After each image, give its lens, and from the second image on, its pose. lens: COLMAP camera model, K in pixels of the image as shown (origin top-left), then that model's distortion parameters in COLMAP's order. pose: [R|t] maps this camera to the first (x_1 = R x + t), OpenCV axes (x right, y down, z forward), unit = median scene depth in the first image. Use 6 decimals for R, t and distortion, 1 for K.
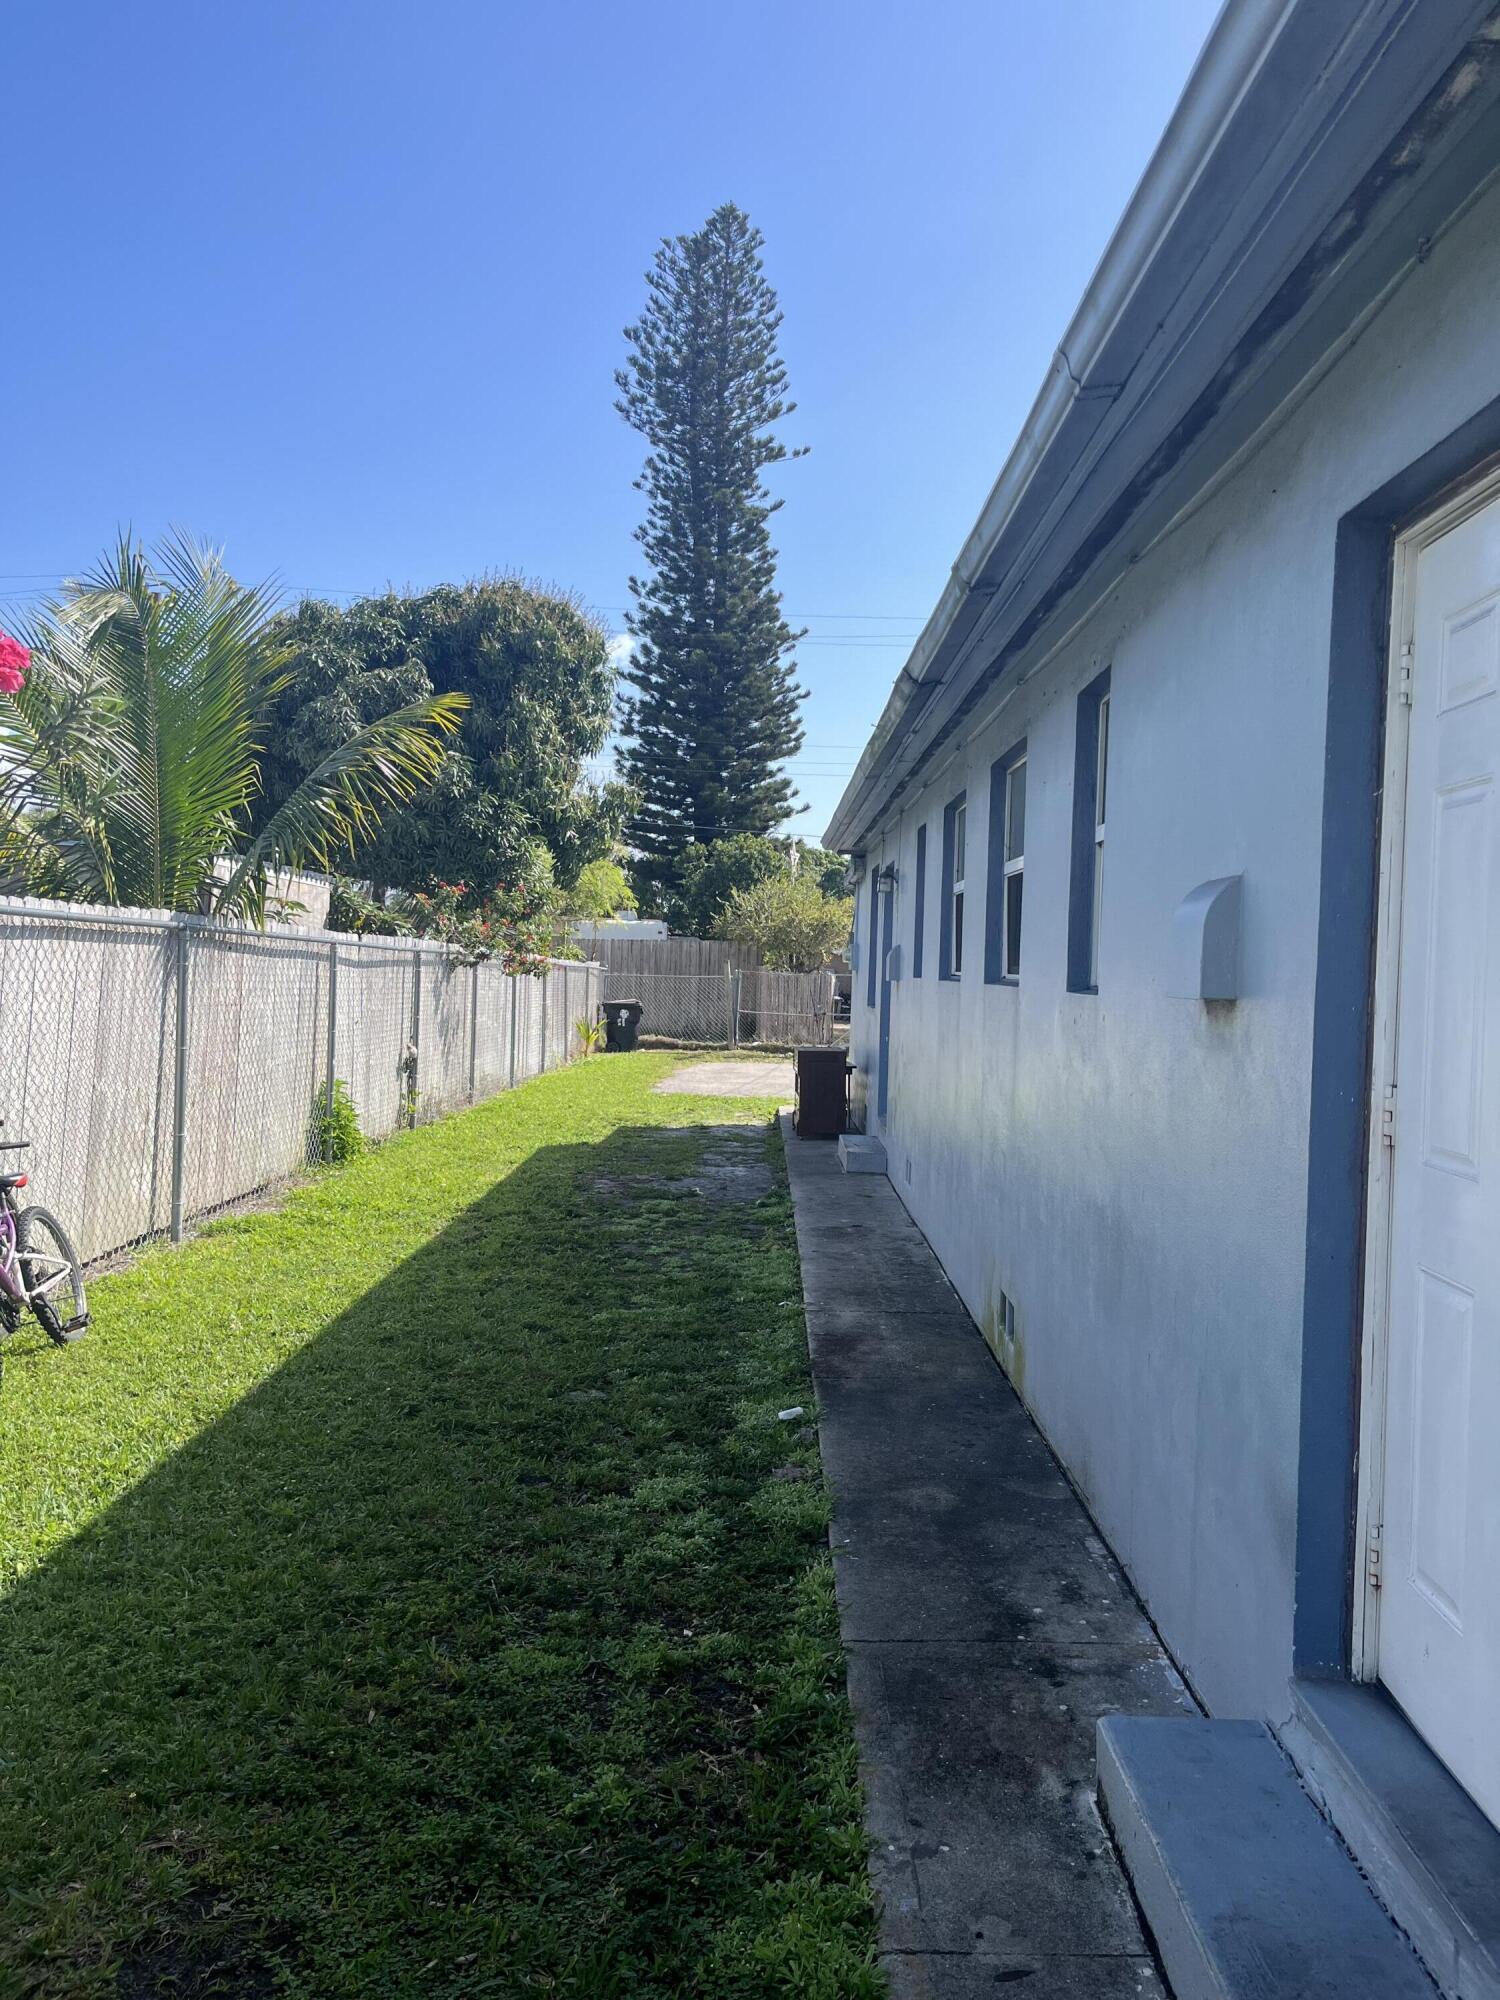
lens RADIAL K [[1521.6, 0, 750.0], [0, 1521.6, 1000.0], [0, 0, 1]] dist [0.066376, -0.120012]
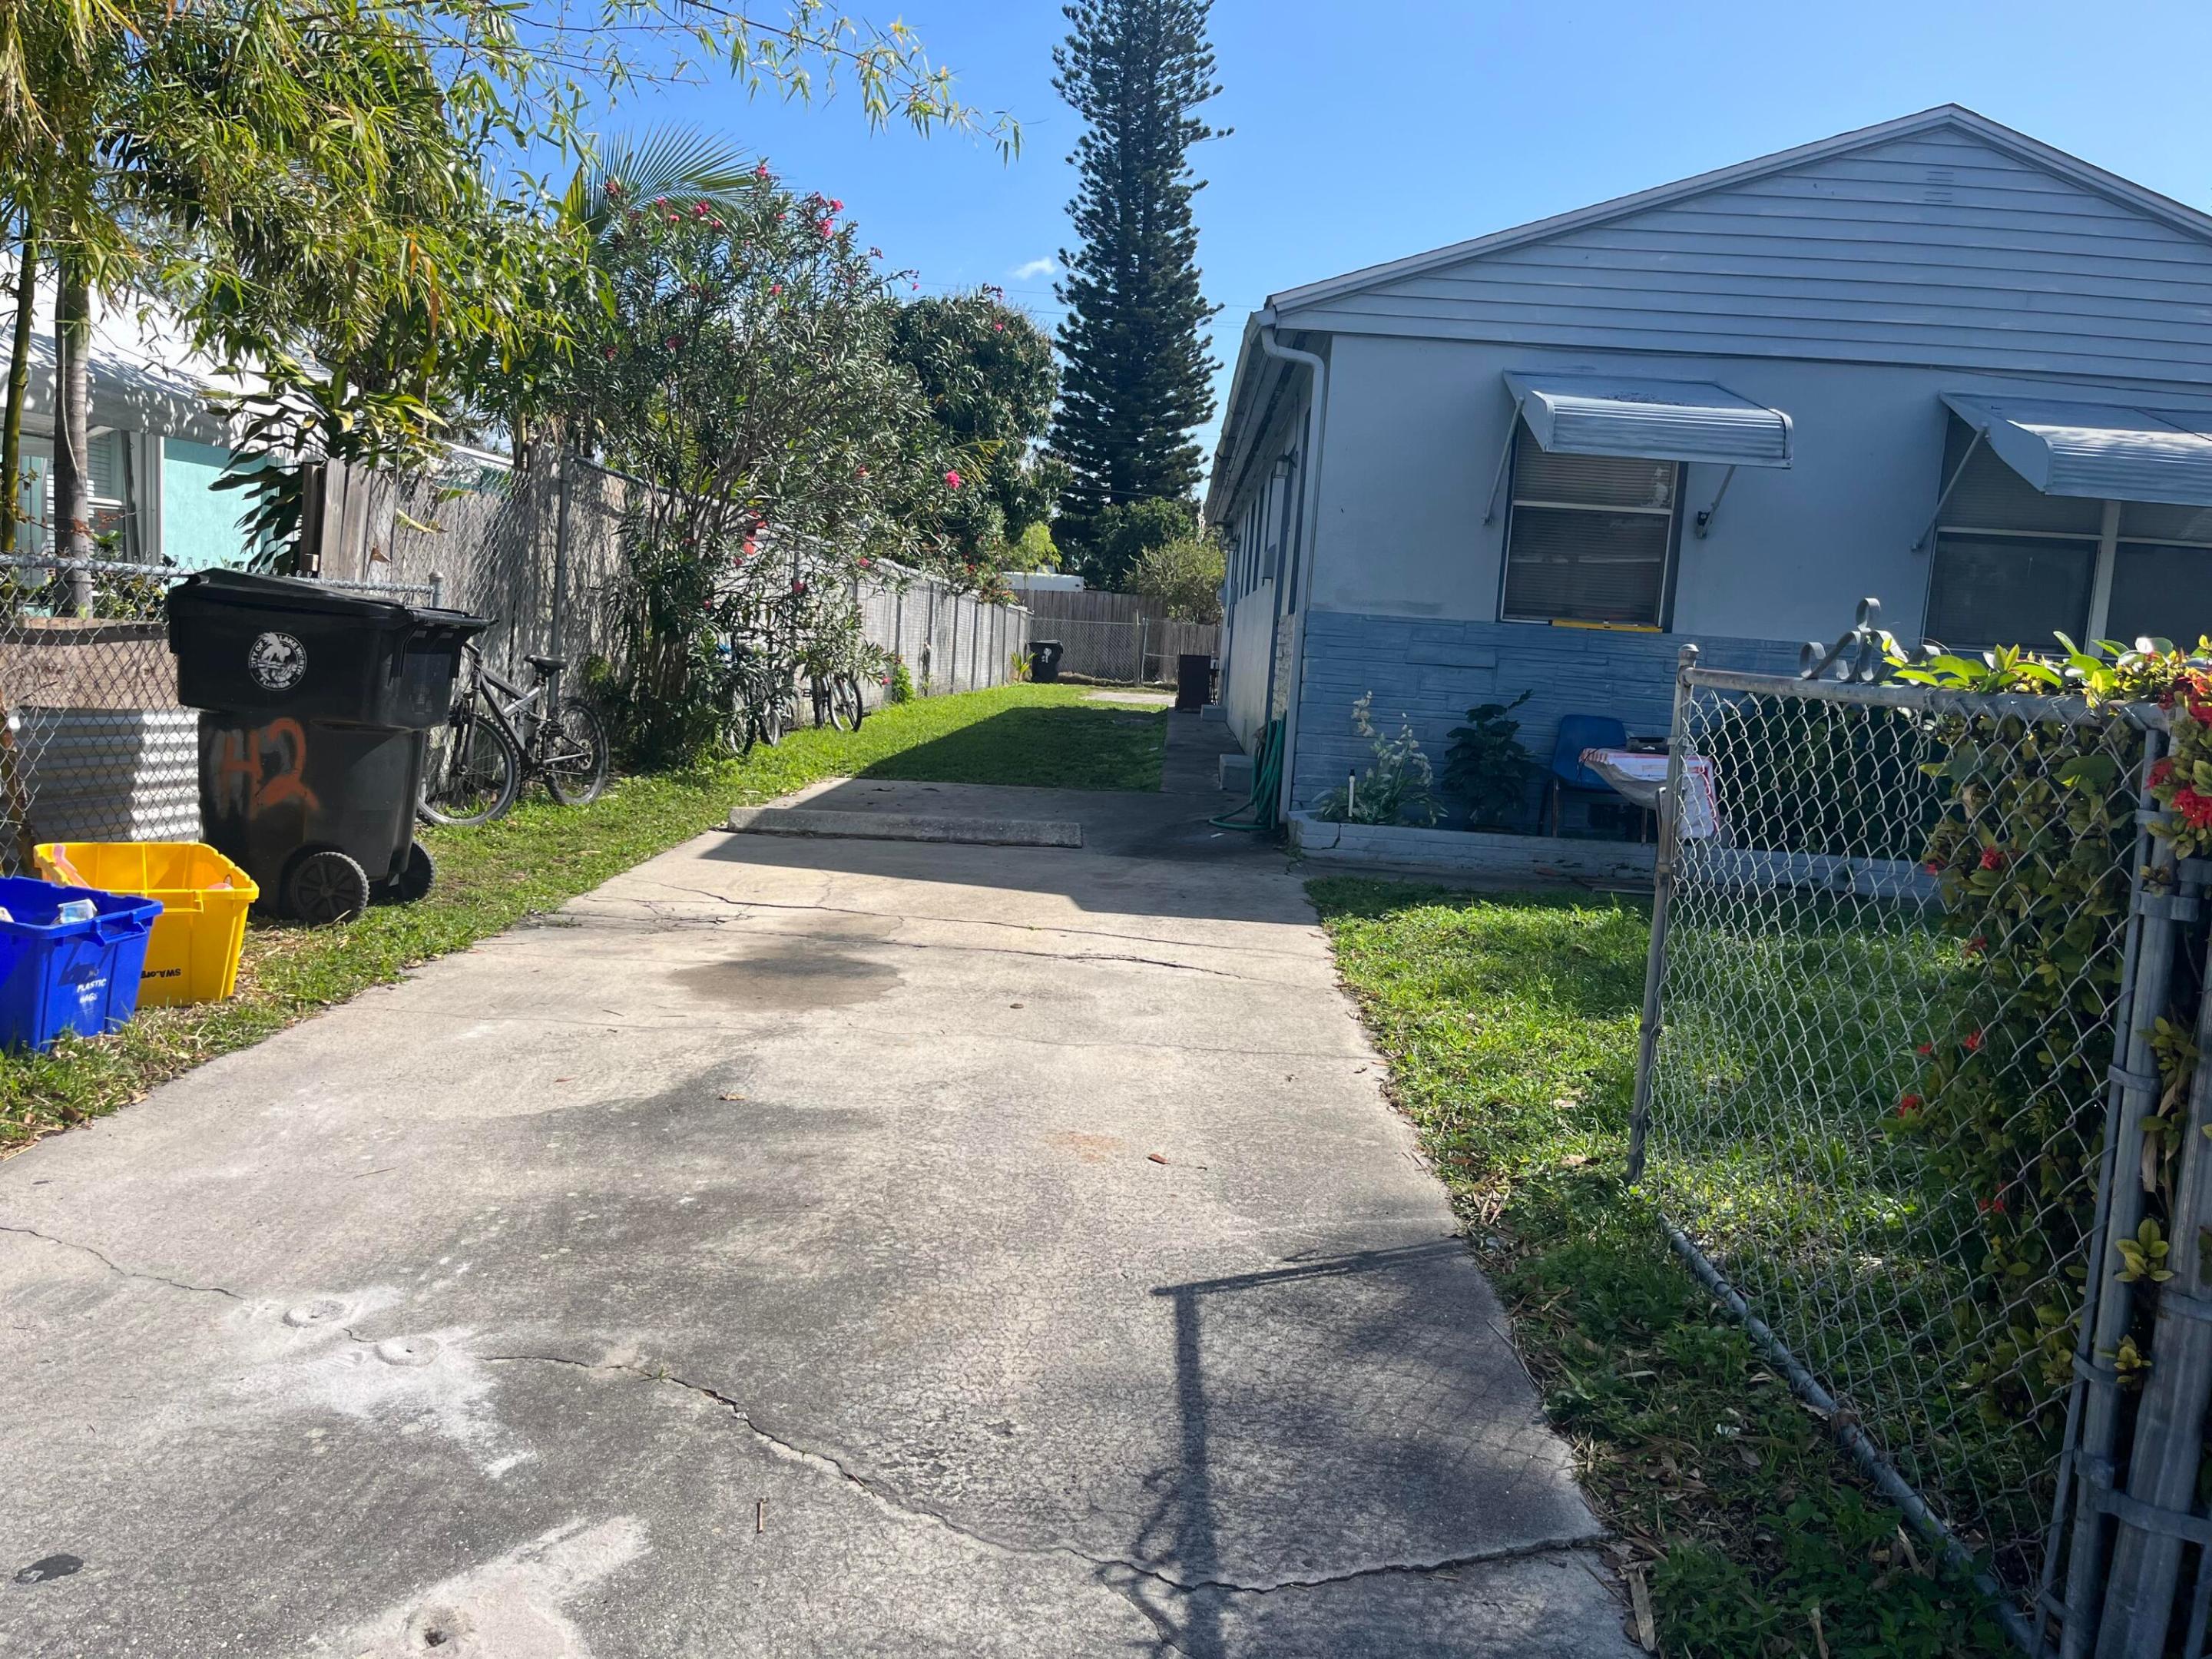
lens RADIAL K [[1682.9, 0, 1063.6], [0, 1682.9, 833.6], [0, 0, 1]] dist [0.066376, -0.120012]
pose [[0.997768, 0.040699, -0.052946, 0.003512], [-0.035503, 0.994785, 0.095618, 0.017138], [0.056562, -0.093525, 0.994009, -0.221420]]
